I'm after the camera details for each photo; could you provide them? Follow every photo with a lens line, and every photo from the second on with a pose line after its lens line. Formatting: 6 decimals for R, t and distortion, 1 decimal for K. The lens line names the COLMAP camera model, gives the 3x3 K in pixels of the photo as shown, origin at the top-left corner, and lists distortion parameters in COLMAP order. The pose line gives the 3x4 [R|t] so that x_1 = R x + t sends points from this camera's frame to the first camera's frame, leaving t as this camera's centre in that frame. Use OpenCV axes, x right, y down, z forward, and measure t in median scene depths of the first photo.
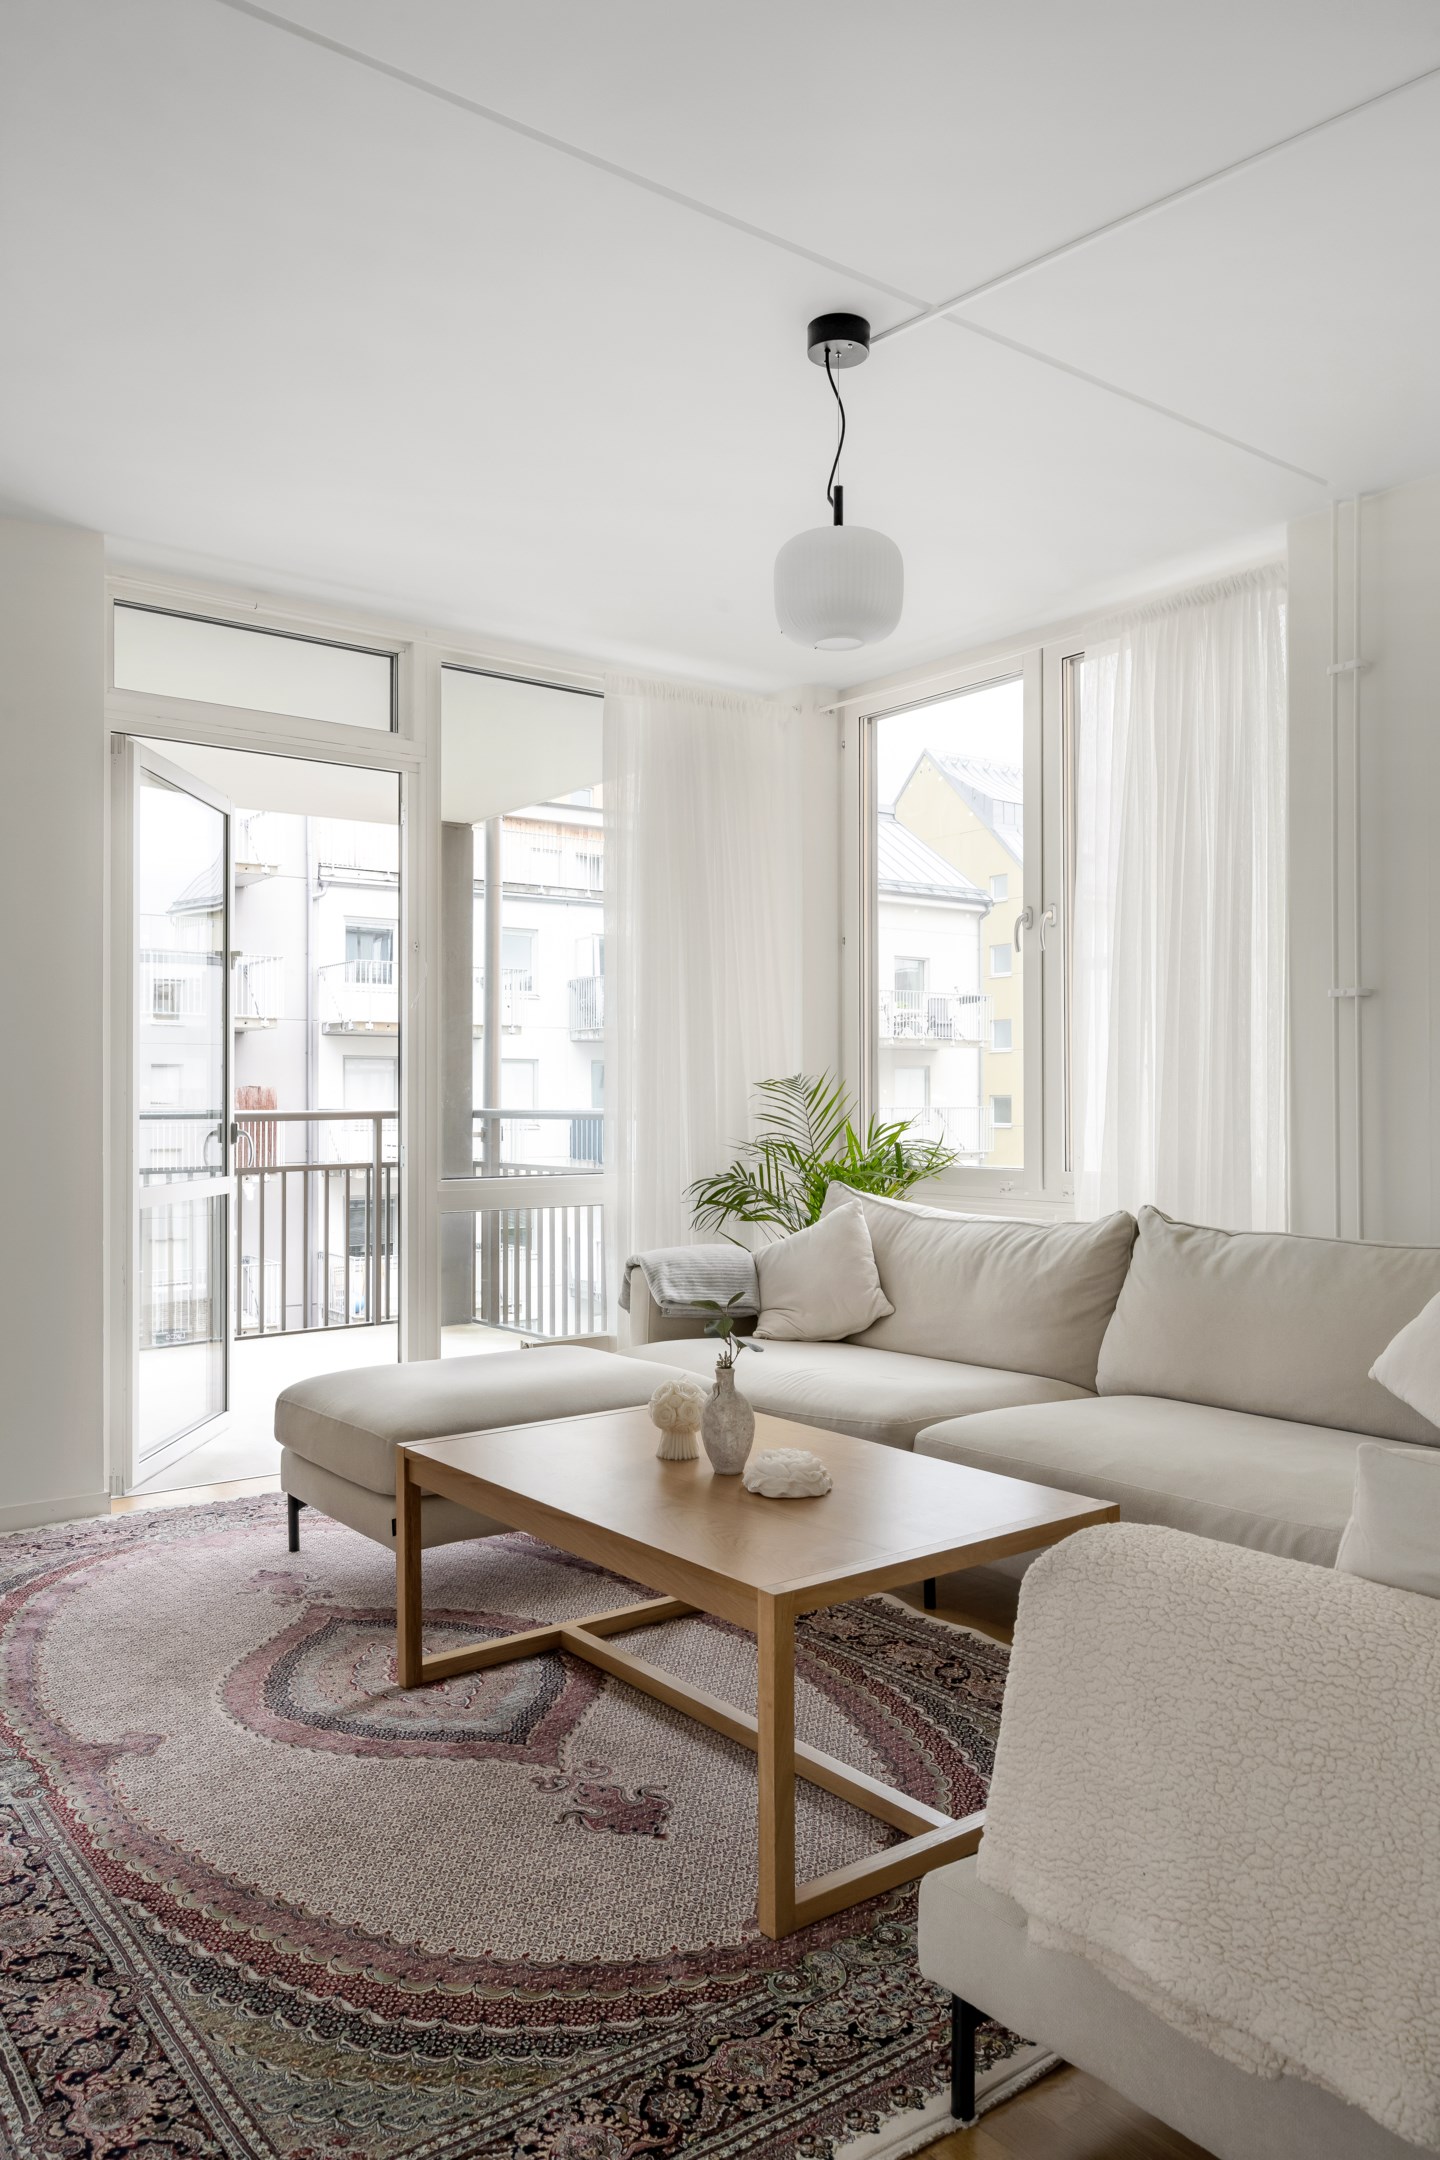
lens RADIAL K [[1517.2, 0, 711.6], [0, 1517.2, 1089.4], [0, 0, 1]] dist [-0.004225, 0.001652]
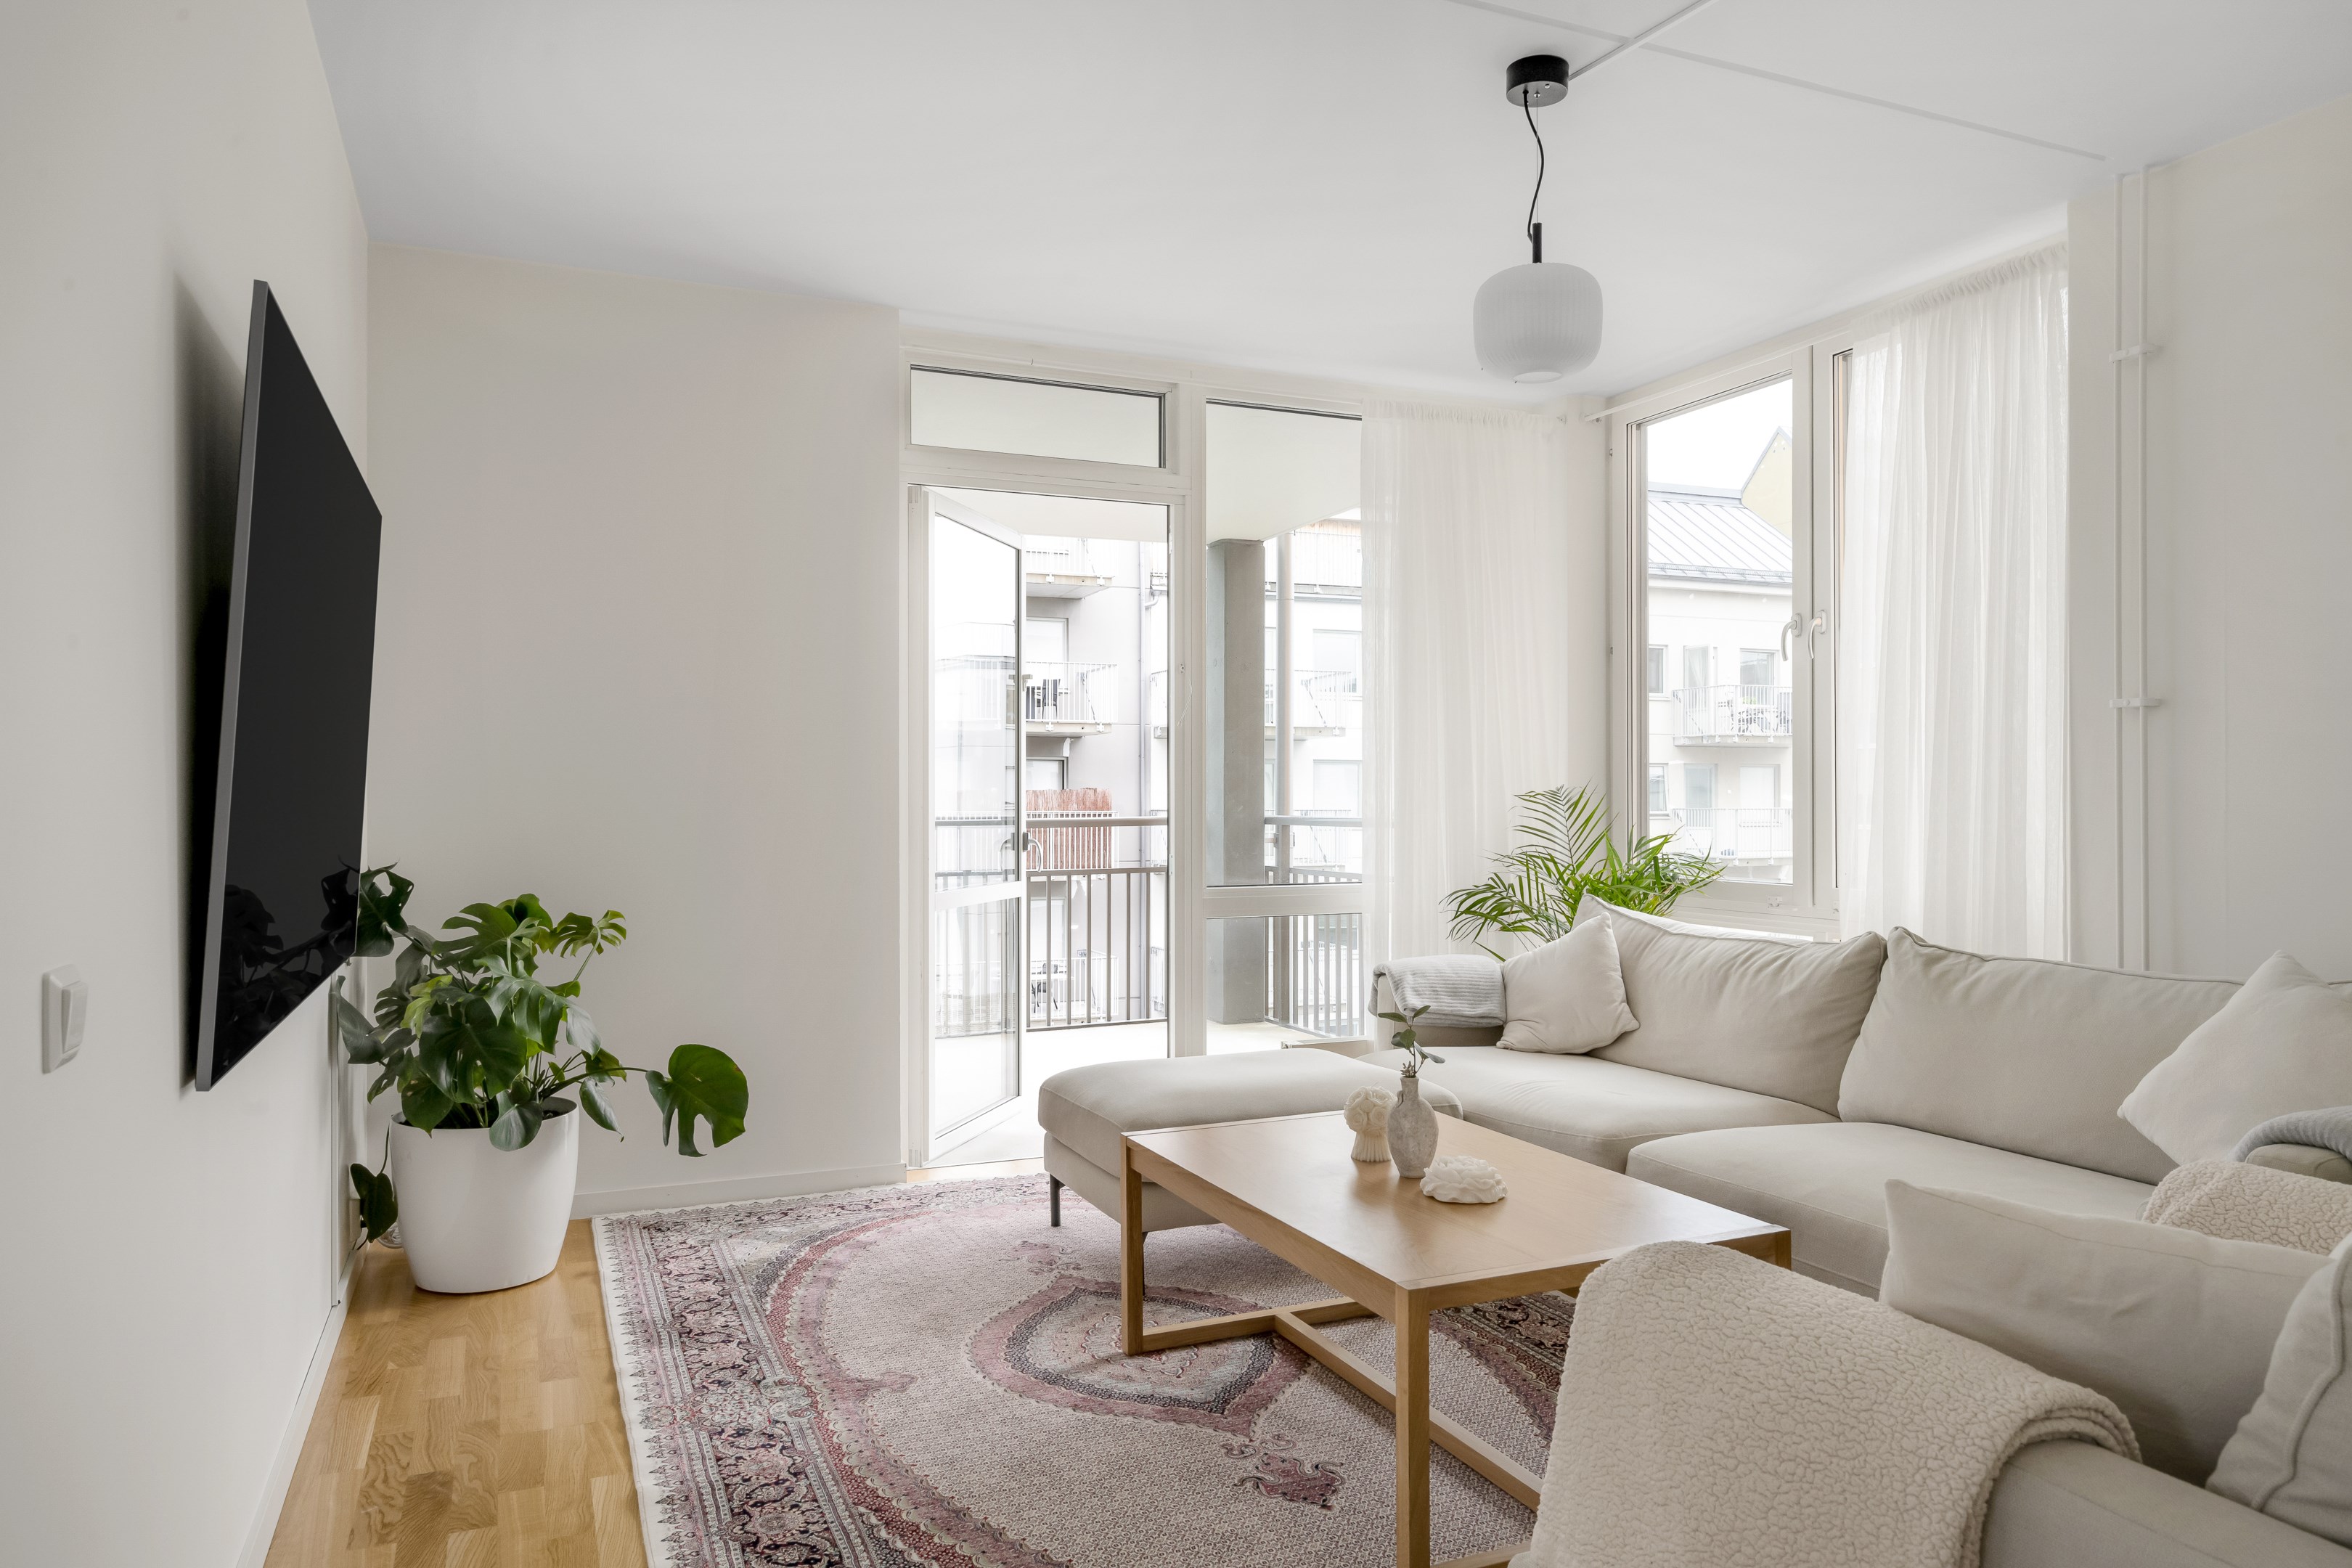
lens RADIAL K [[1515.7, 0, 1182.1], [0, 1515.7, 796.6], [0, 0, 1]] dist [-0.001256, -0.000373]
pose [[0.971510, -0.000777, -0.236998, 0.087248], [0.002047, 0.999985, 0.005113, -0.014547], [0.236991, -0.005453, 0.971497, -0.051898]]
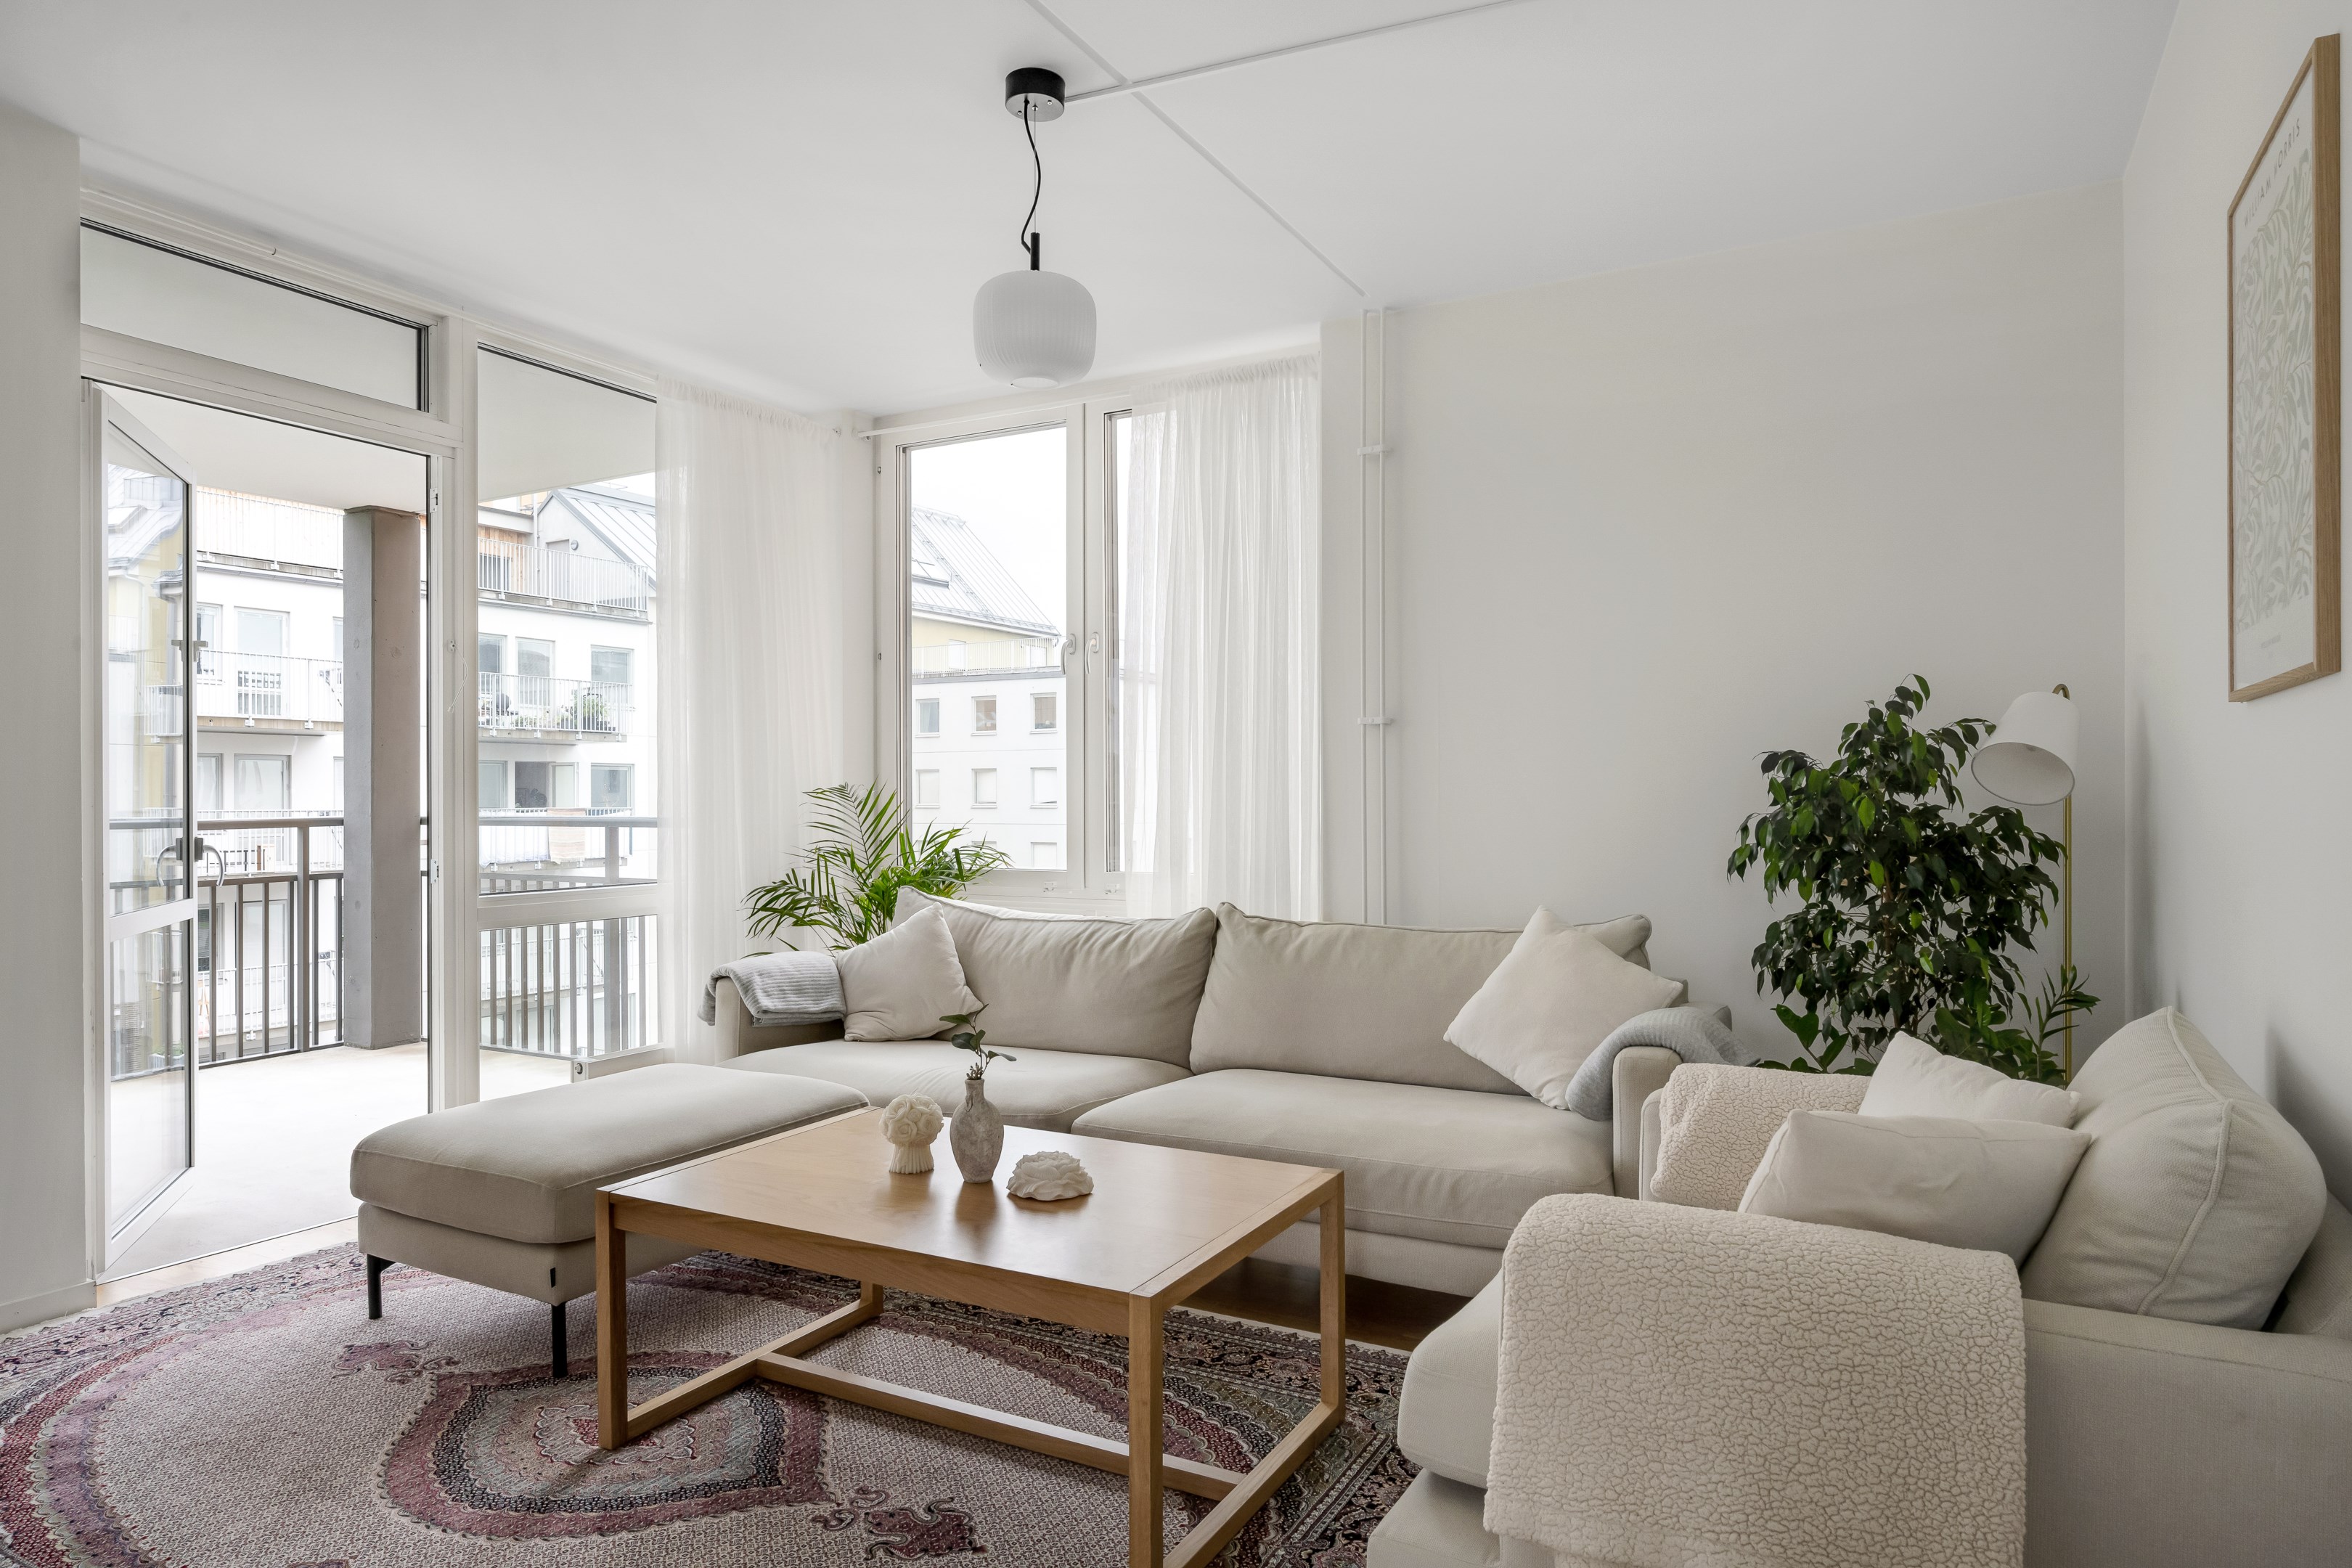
lens RADIAL K [[1369.0, 0, 1173.3], [0, 1369.0, 800.0], [0, 0, 1]] dist [-0.002668, 0.000427]
pose [[0.913016, -0.001553, 0.407920, -0.203848], [-0.001653, 0.999970, 0.007505, -0.010357], [-0.407919, -0.007526, 0.912987, 0.083332]]
